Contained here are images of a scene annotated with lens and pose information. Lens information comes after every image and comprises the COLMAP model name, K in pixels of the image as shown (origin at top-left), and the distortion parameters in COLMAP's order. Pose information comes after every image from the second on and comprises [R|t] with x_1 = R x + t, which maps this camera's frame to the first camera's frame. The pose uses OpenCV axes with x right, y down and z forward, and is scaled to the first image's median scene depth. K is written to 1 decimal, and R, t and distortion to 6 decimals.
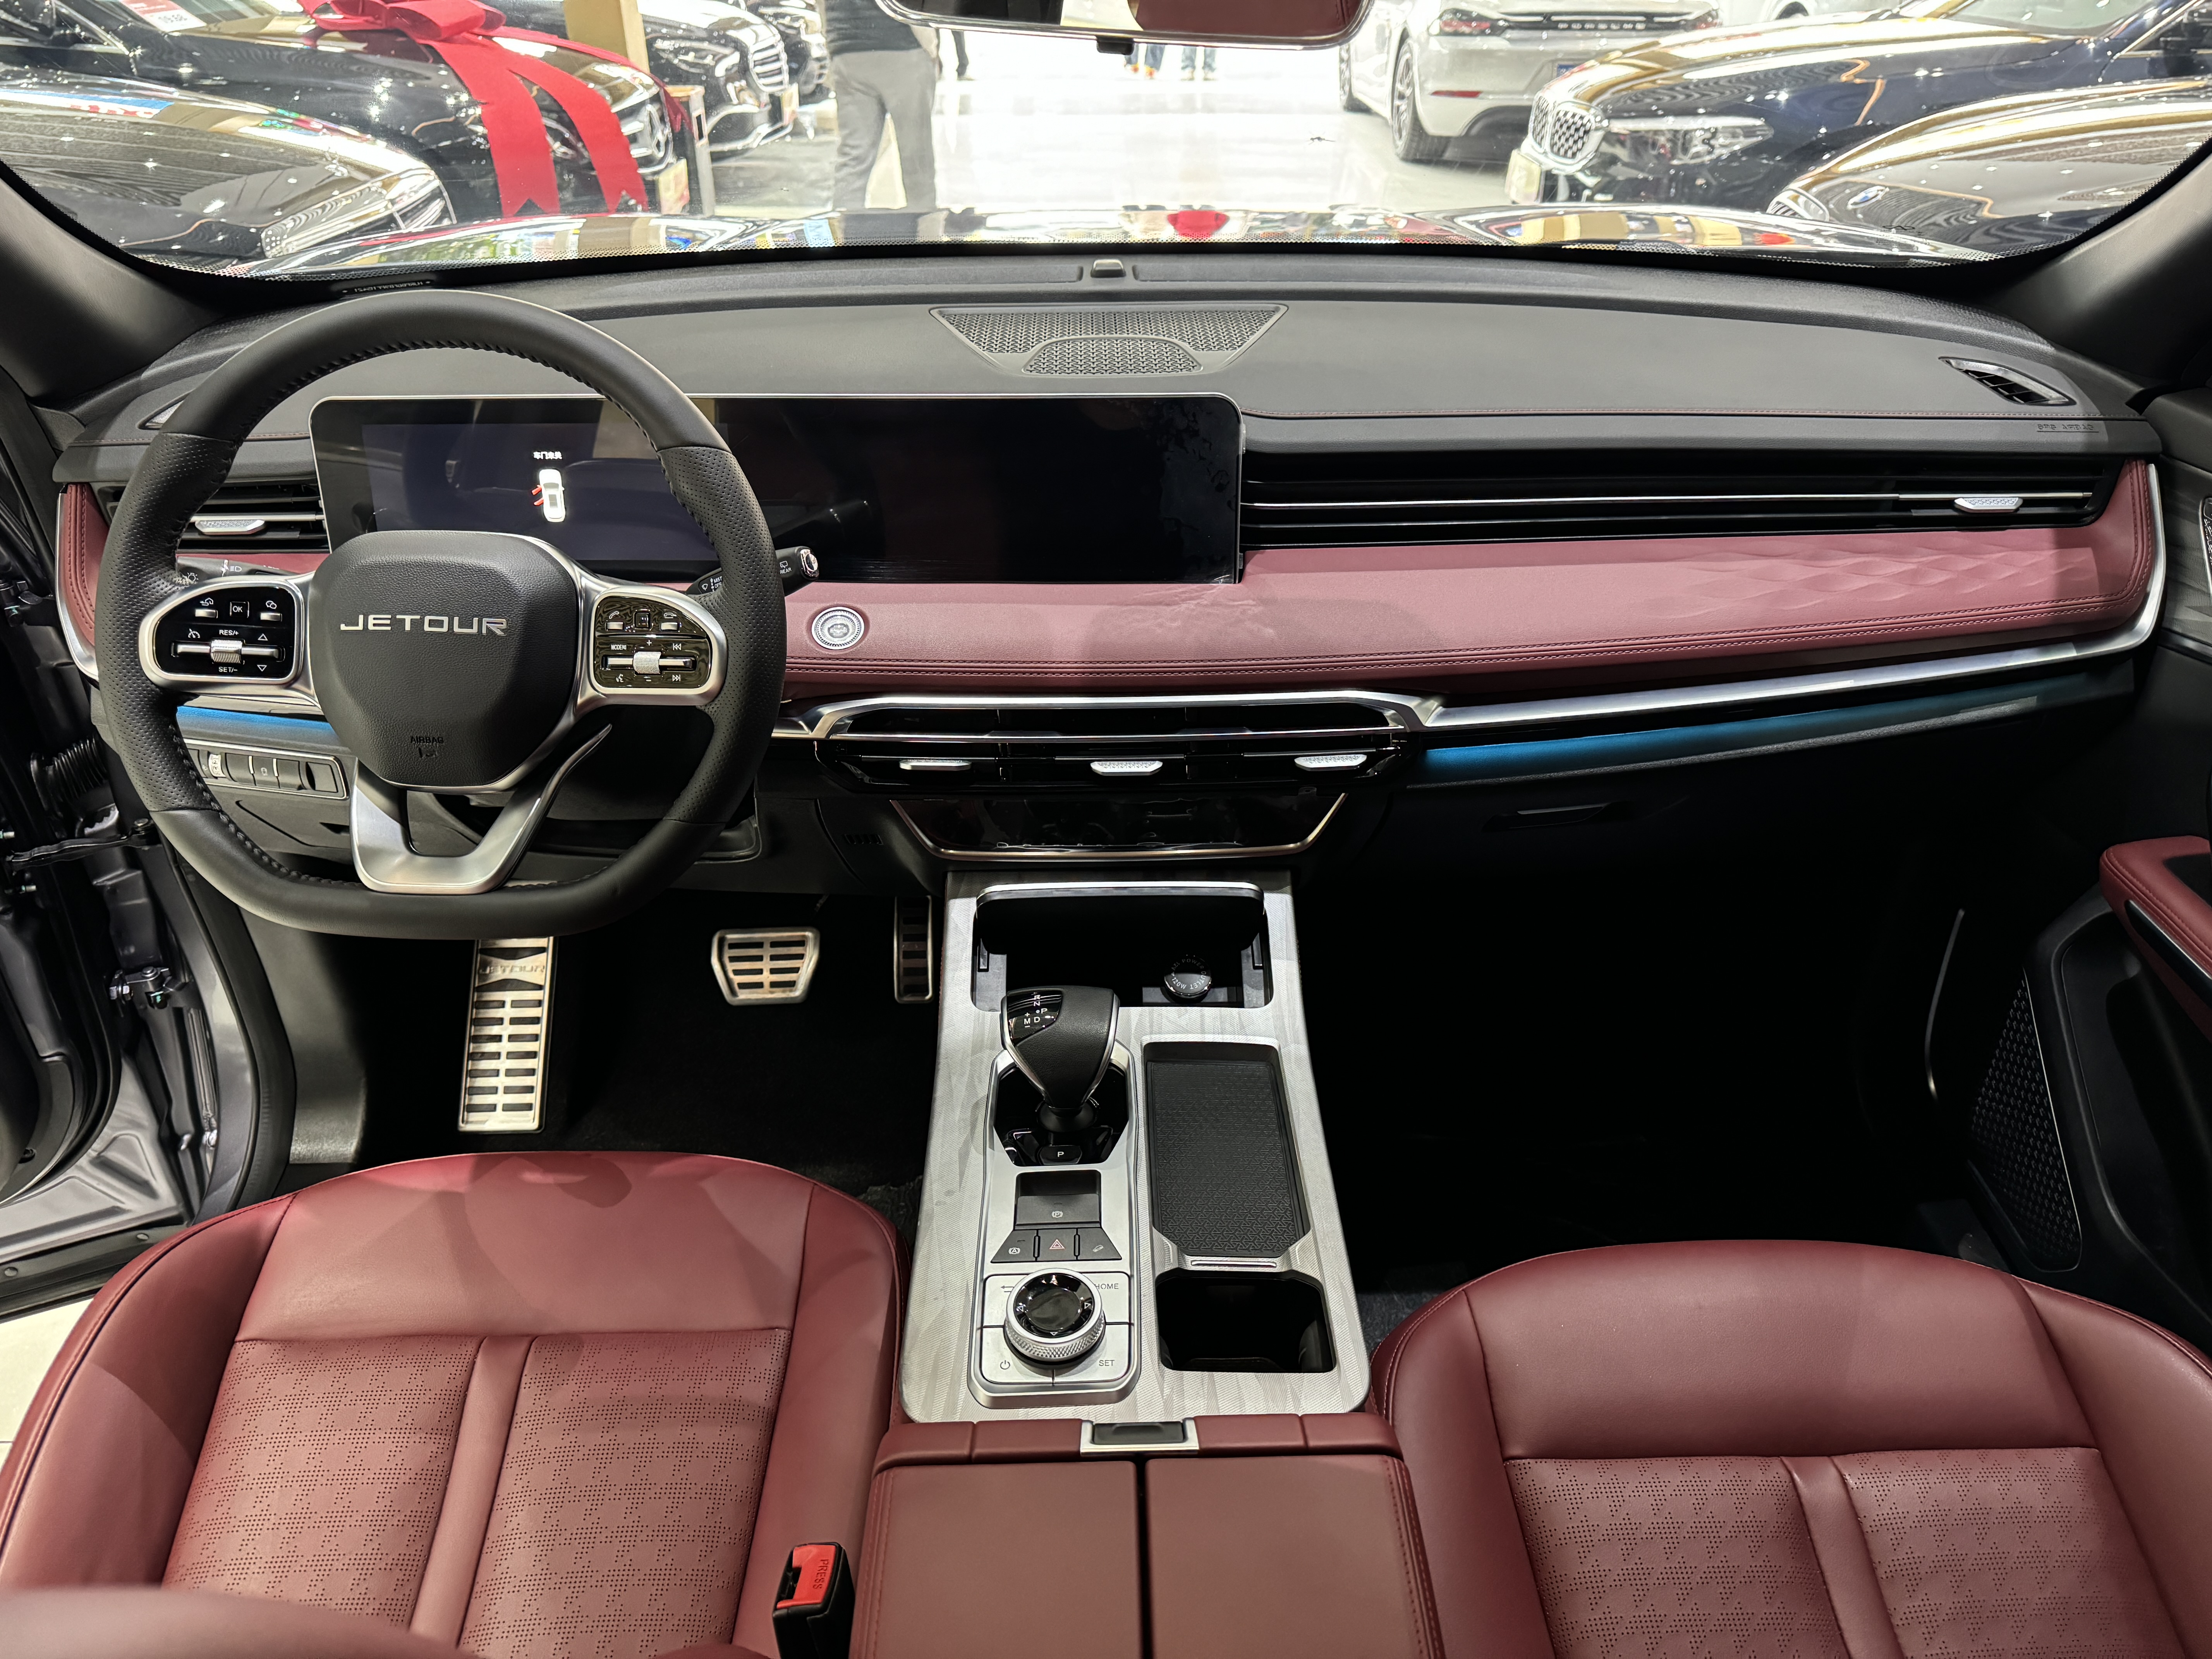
lens RADIAL K [[1521.7, 0, 1106.1], [0, 1521.7, 898.7], [0, 0, 1]] dist [0.035864, -0.065689]
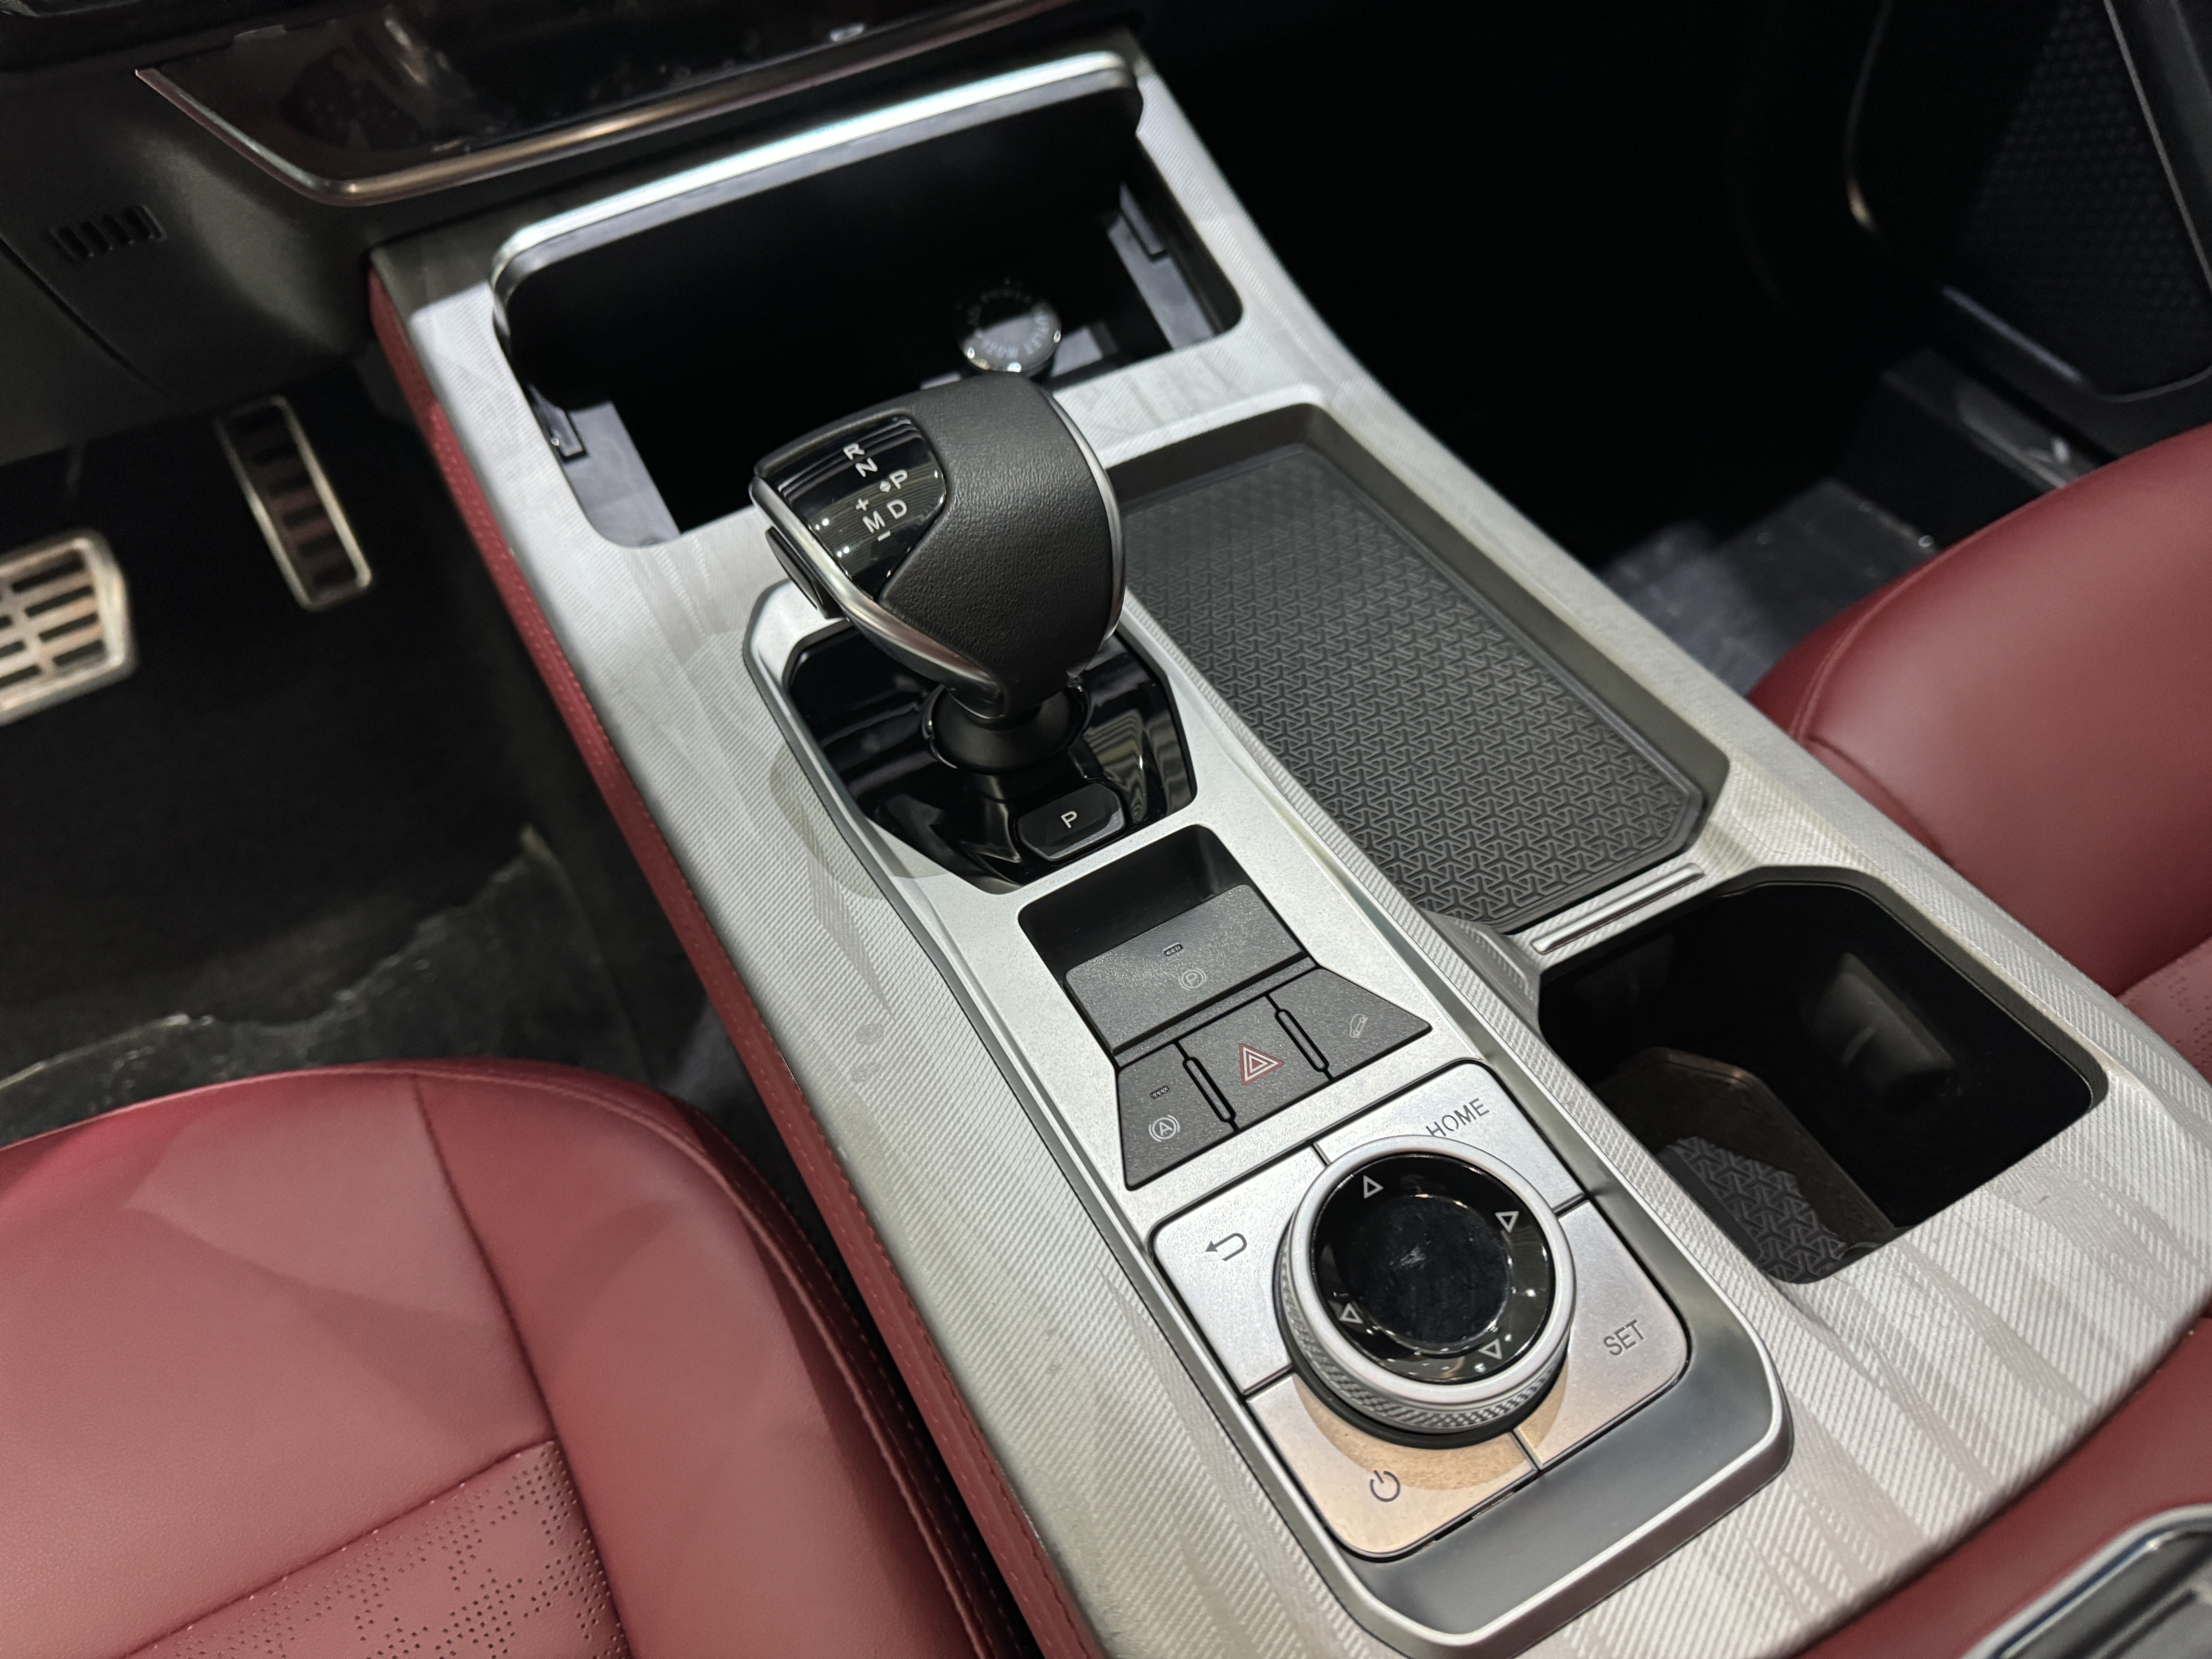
lens RADIAL K [[1640.0, 0, 1159.2], [0, 1640.0, 881.2], [0, 0, 1]] dist [0.061476, -0.088757]
pose [[0.878107, -0.394464, 0.270790, -0.115443], [0.281127, 0.883320, 0.375118, 0.026557], [-0.387164, -0.253267, 0.886543, 0.539930]]
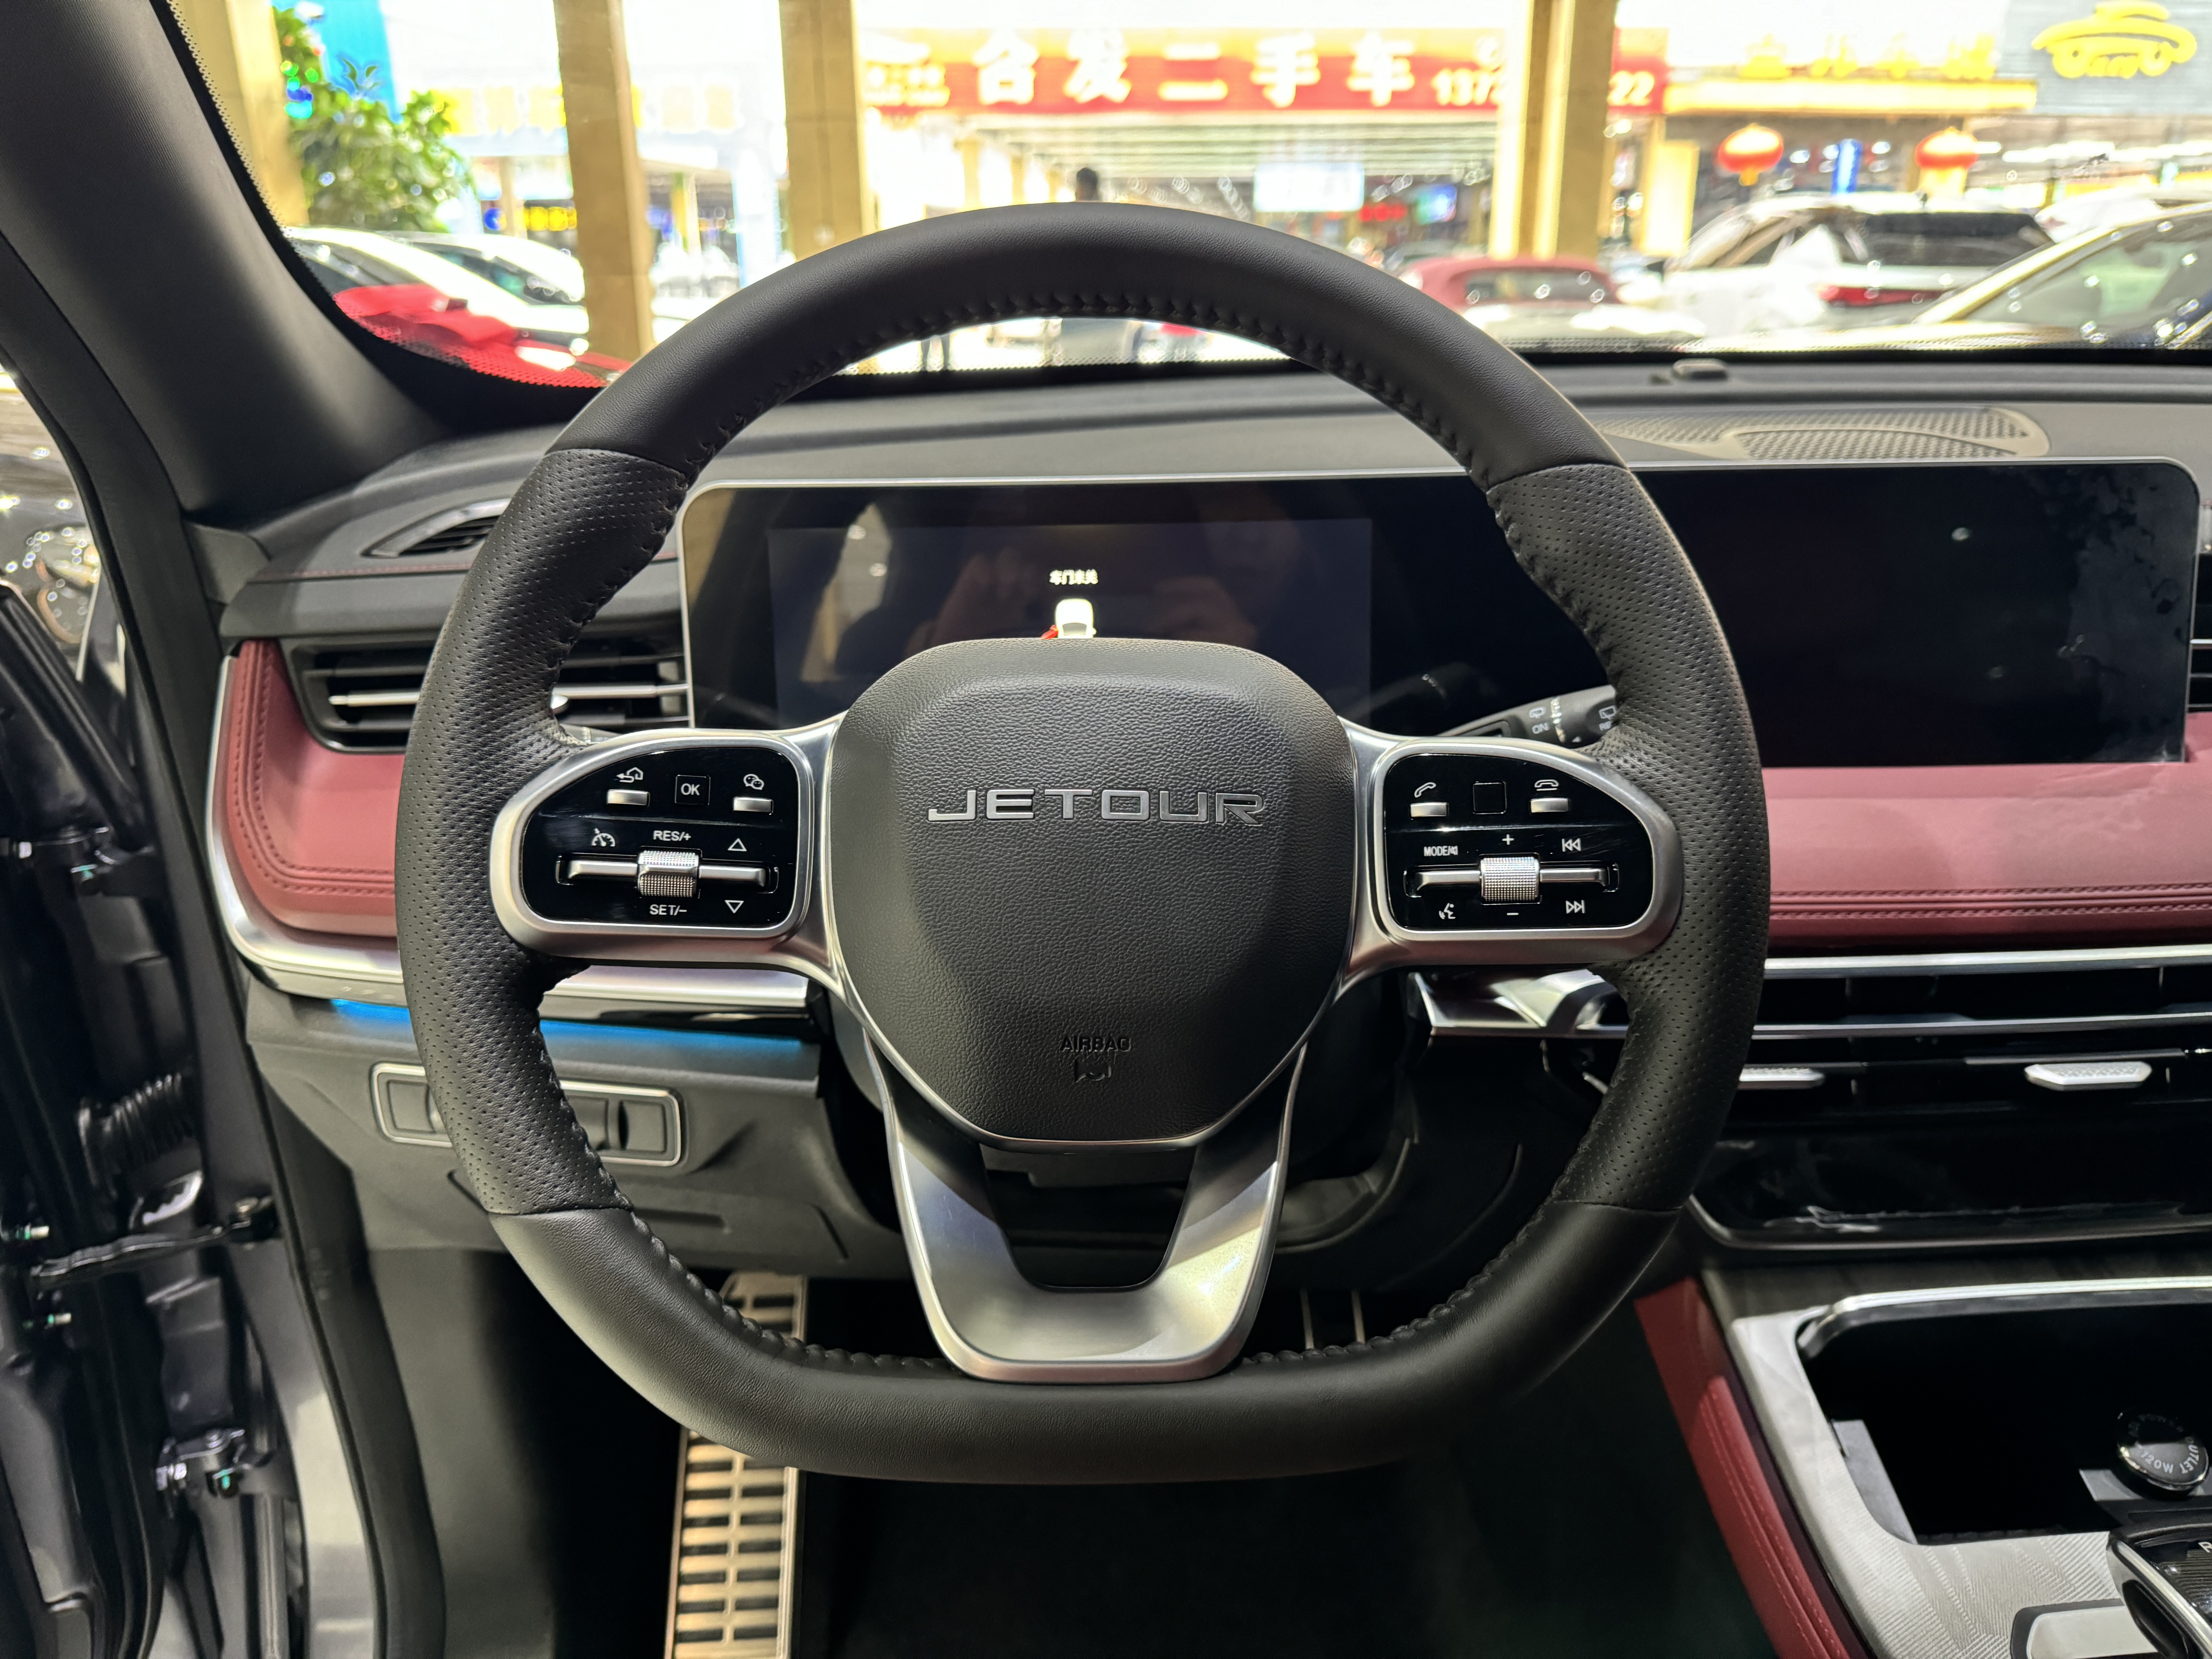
lens RADIAL K [[1640.0, 0, 1159.2], [0, 1640.0, 881.2], [0, 0, 1]] dist [0.061476, -0.088757]
pose [[0.999616, -0.022944, 0.015557, -0.343106], [0.025682, 0.977754, -0.208177, -0.037082], [-0.010434, 0.208497, 0.977967, 0.390287]]
